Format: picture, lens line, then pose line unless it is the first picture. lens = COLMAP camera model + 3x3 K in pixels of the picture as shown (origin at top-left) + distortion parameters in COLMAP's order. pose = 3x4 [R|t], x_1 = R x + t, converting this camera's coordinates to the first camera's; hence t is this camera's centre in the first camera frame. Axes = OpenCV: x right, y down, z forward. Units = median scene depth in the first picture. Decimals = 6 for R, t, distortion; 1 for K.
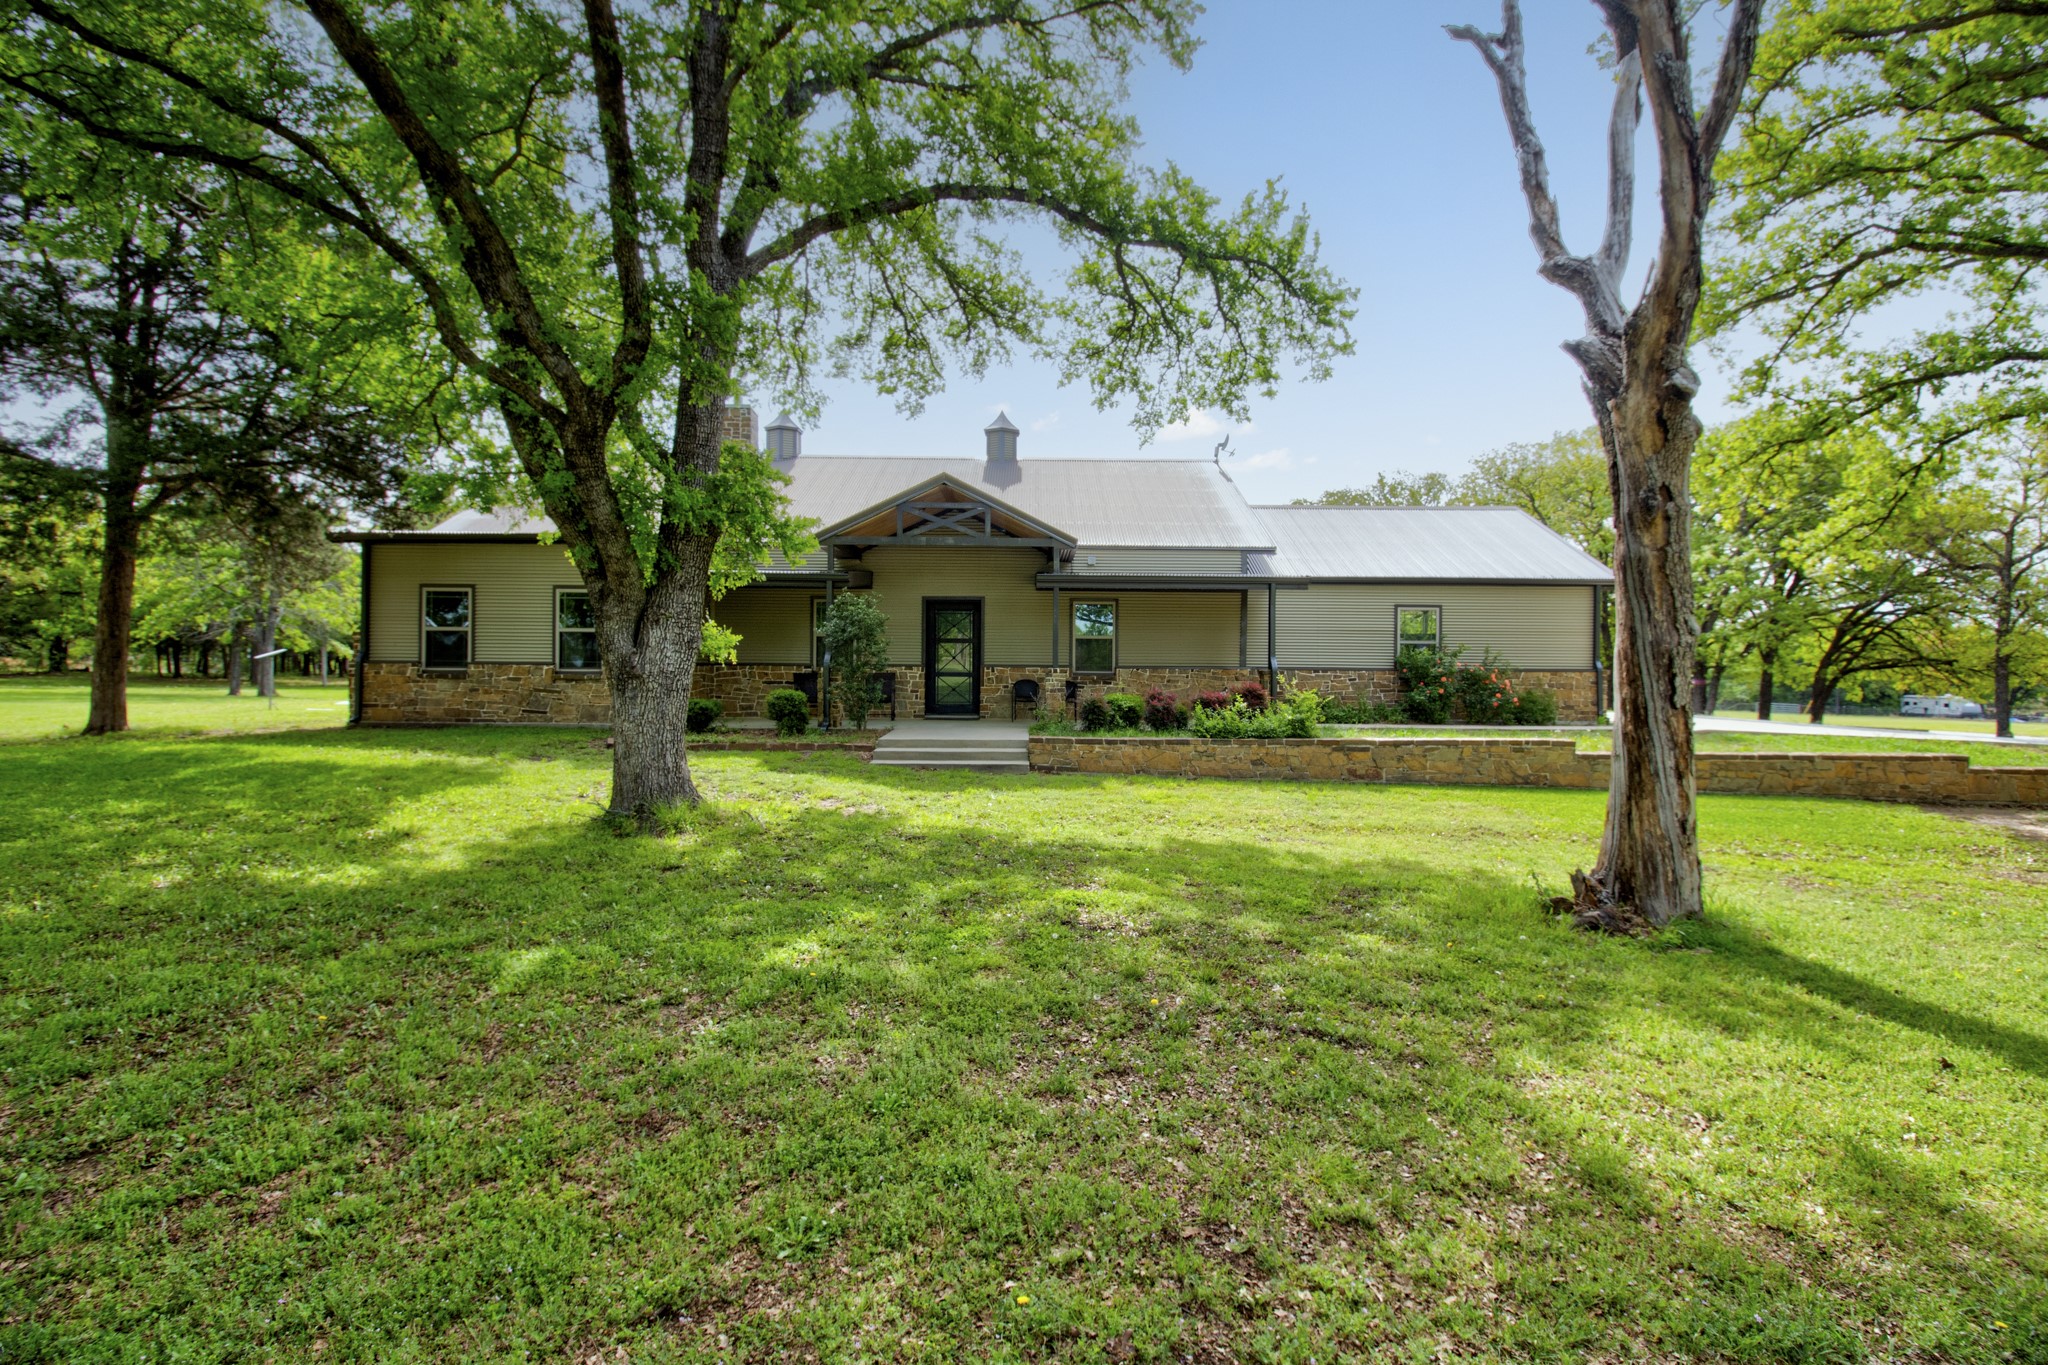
lens RADIAL K [[936.3, 0, 1022.6], [0, 936.3, 680.4], [0, 0, 1]] dist [0.001713, 0.000049]
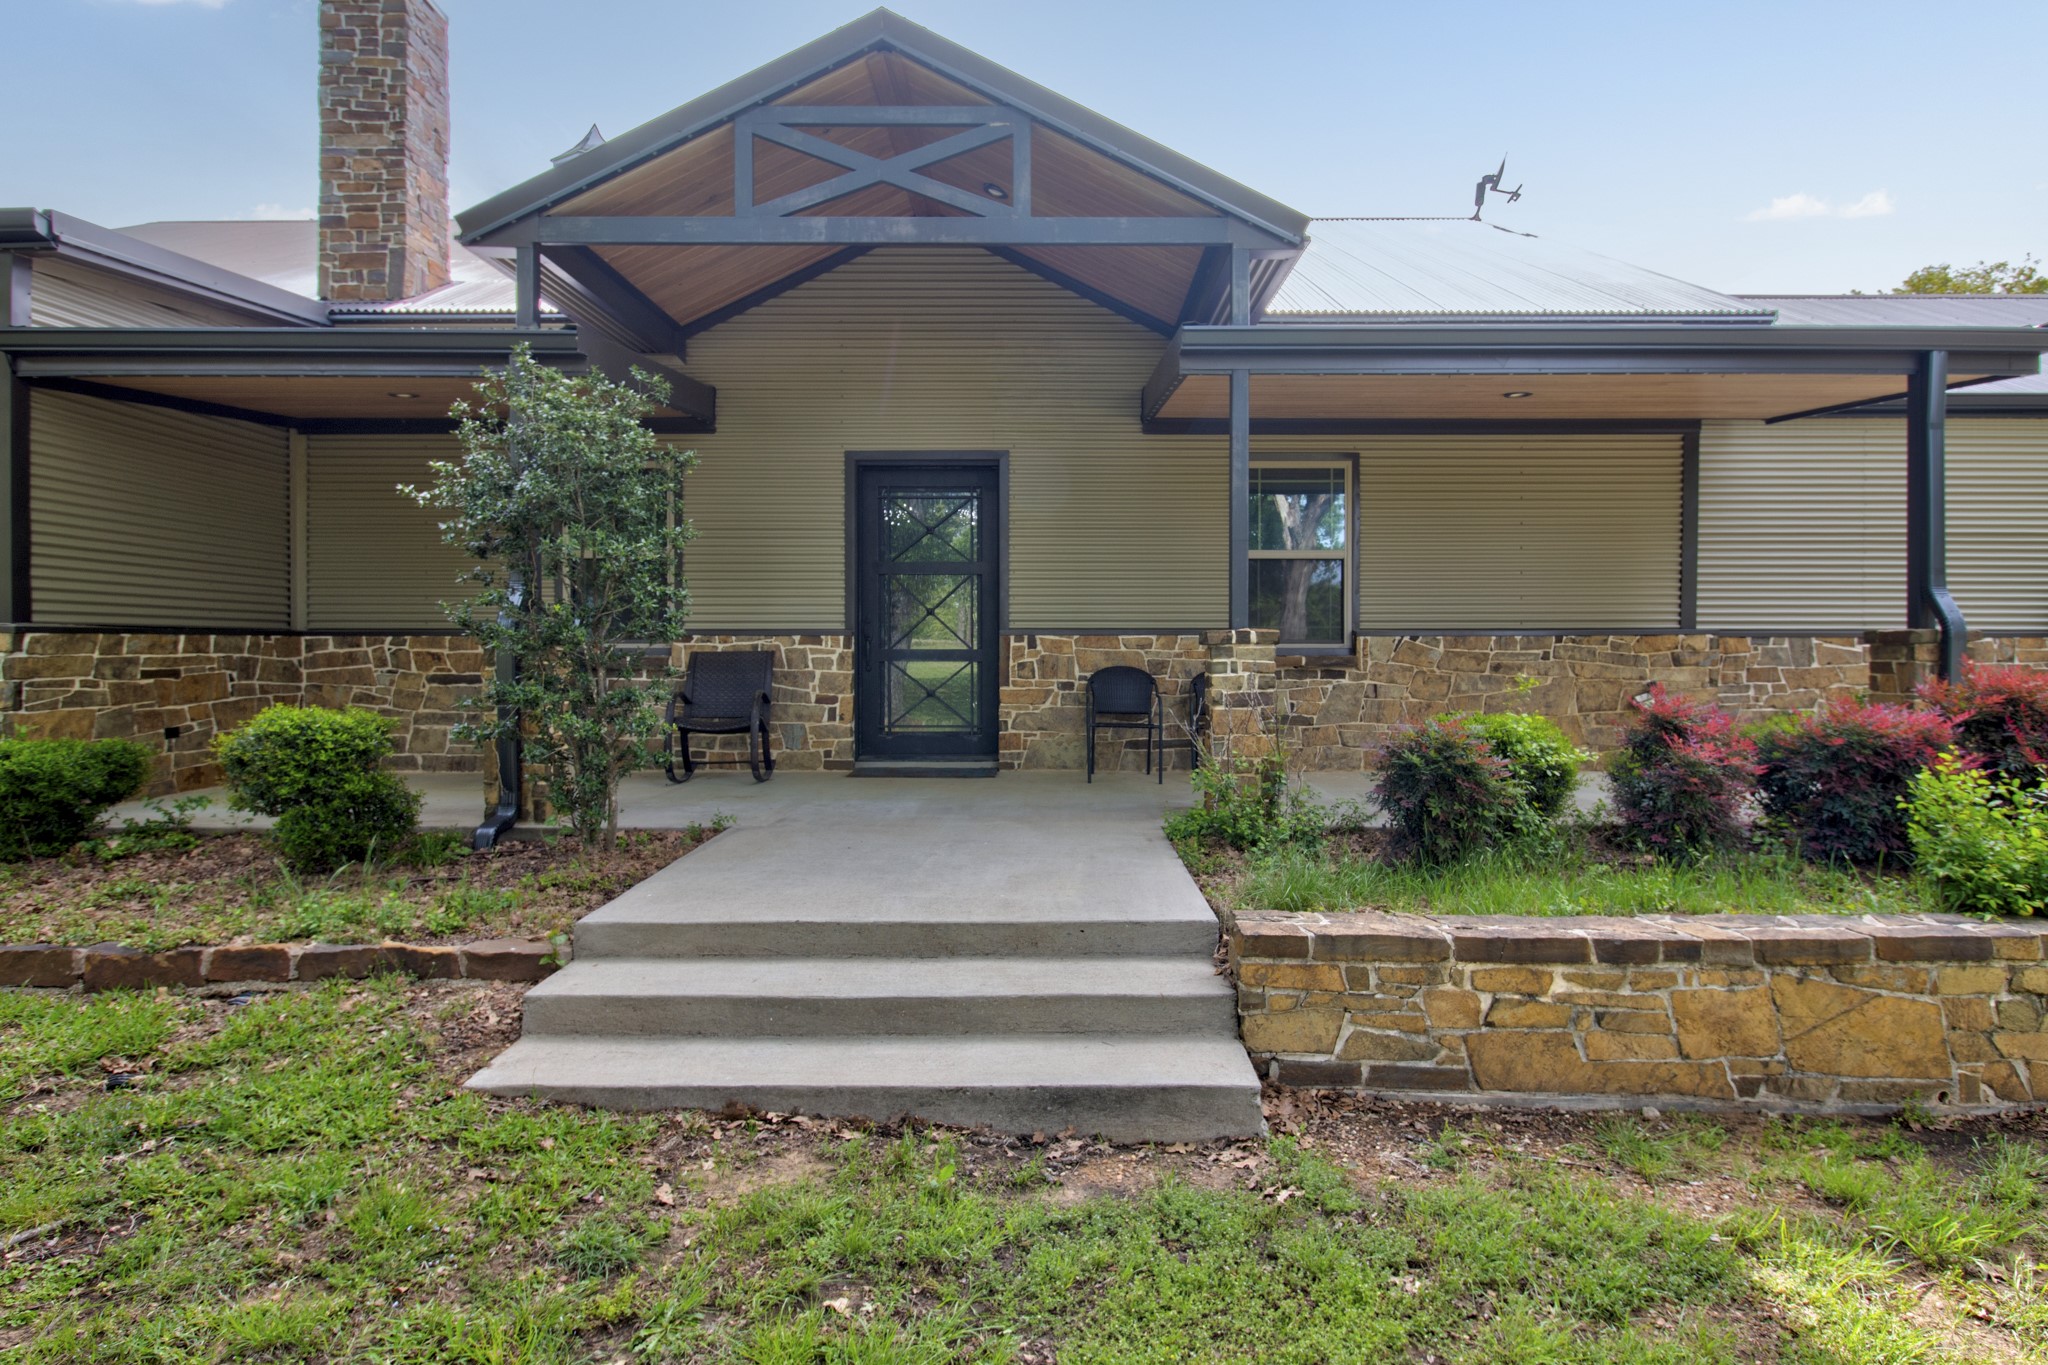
lens RADIAL K [[1134.5, 0, 1026.6], [0, 1134.5, 677.8], [0, 0, 1]] dist [0.000179, 0.000004]
pose [[0.999897, -0.007272, -0.012410, -0.028404], [0.007354, 0.999952, 0.006534, 0.000162], [0.012362, -0.006625, 0.999902, 0.540780]]
